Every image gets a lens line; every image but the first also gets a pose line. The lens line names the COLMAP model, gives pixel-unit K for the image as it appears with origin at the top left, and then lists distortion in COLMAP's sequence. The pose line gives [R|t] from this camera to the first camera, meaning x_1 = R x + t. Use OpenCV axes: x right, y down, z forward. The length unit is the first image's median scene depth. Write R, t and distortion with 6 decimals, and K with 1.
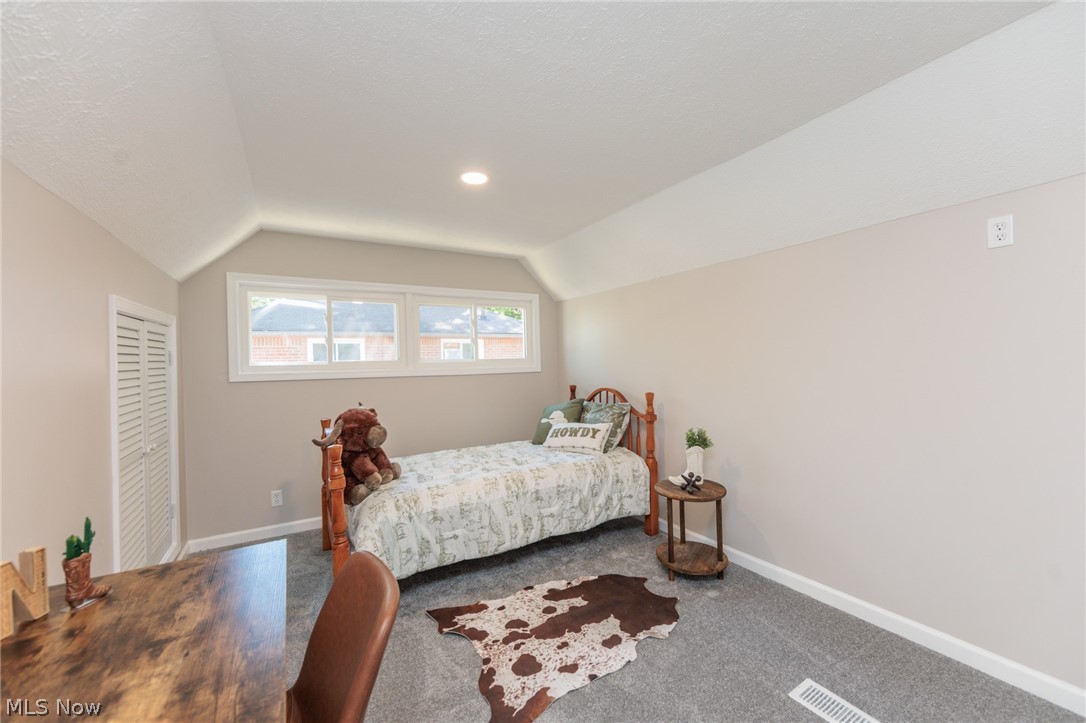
lens RADIAL K [[428.0, 0, 540.7], [0, 428.0, 361.7], [0, 0, 1]] dist [-0.002472, -0.000452]
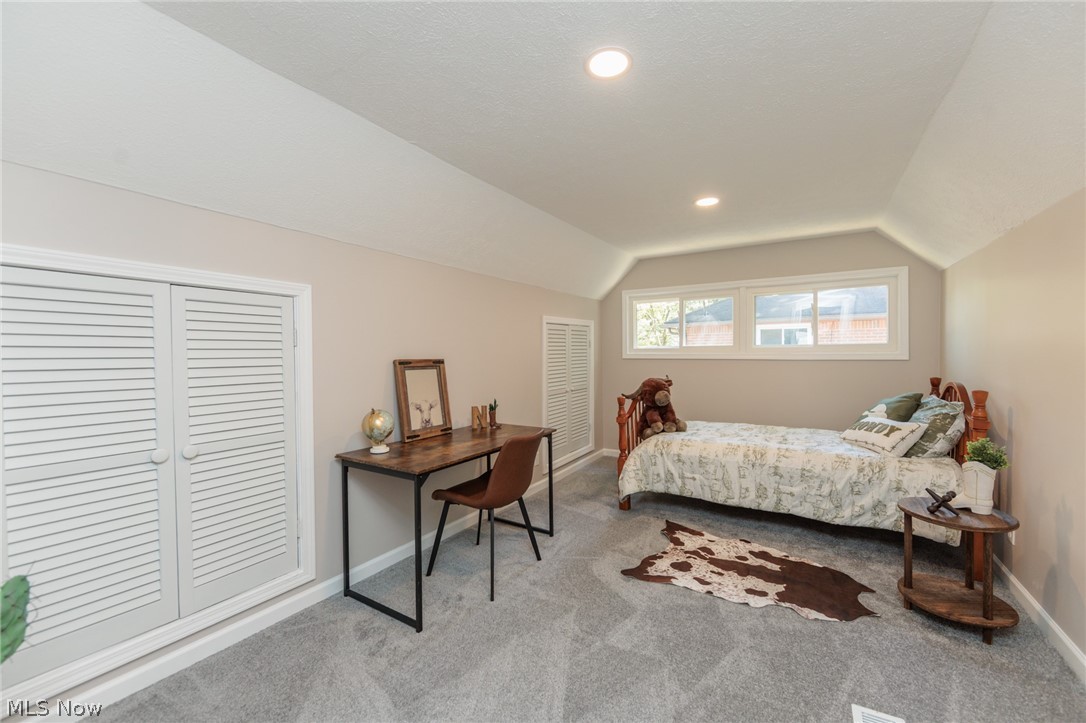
lens RADIAL K [[428.0, 0, 535.9], [0, 428.0, 363.6], [0, 0, 1]] dist [-0.002472, -0.000452]
pose [[0.440562, 0.041756, -0.896751, 0.717053], [-0.004199, 0.999003, 0.044454, -0.004613], [0.897713, -0.015819, 0.440298, -0.018523]]
